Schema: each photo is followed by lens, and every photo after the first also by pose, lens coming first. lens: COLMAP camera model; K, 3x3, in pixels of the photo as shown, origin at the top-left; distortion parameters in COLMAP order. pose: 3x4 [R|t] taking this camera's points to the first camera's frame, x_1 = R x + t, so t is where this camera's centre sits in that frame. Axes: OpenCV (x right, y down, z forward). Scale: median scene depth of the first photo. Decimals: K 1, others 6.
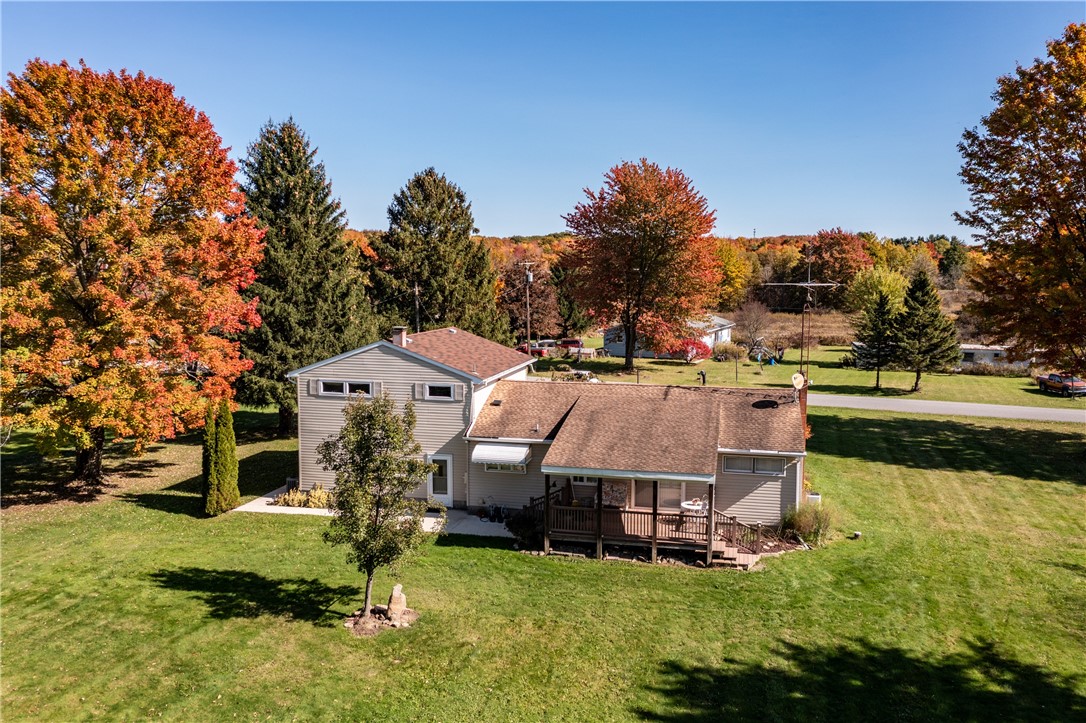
lens RADIAL K [[874.0, 0, 543.0], [0, 874.0, 361.5], [0, 0, 1]] dist [0.009783, 0.005139]
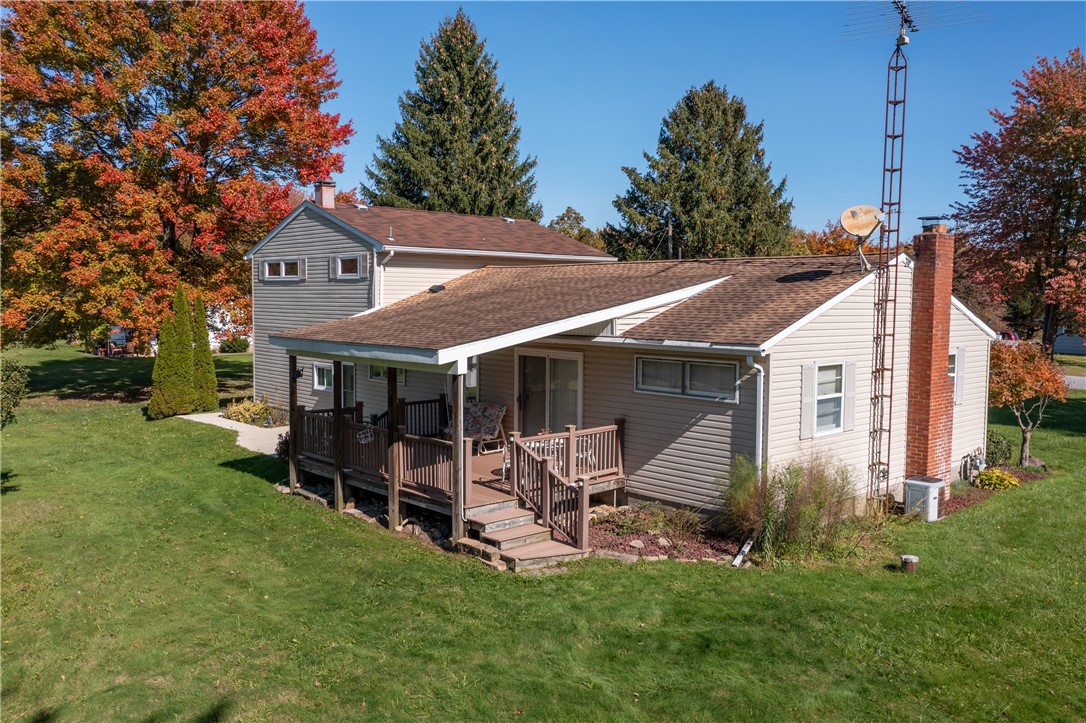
lens RADIAL K [[874.0, 0, 543.0], [0, 874.0, 361.5], [0, 0, 1]] dist [0.009783, 0.005139]
pose [[0.821849, 0.042432, -0.568123, 0.446830], [-0.064175, 0.997771, -0.018314, 0.123879], [0.566079, 0.051511, 0.822740, 0.568344]]
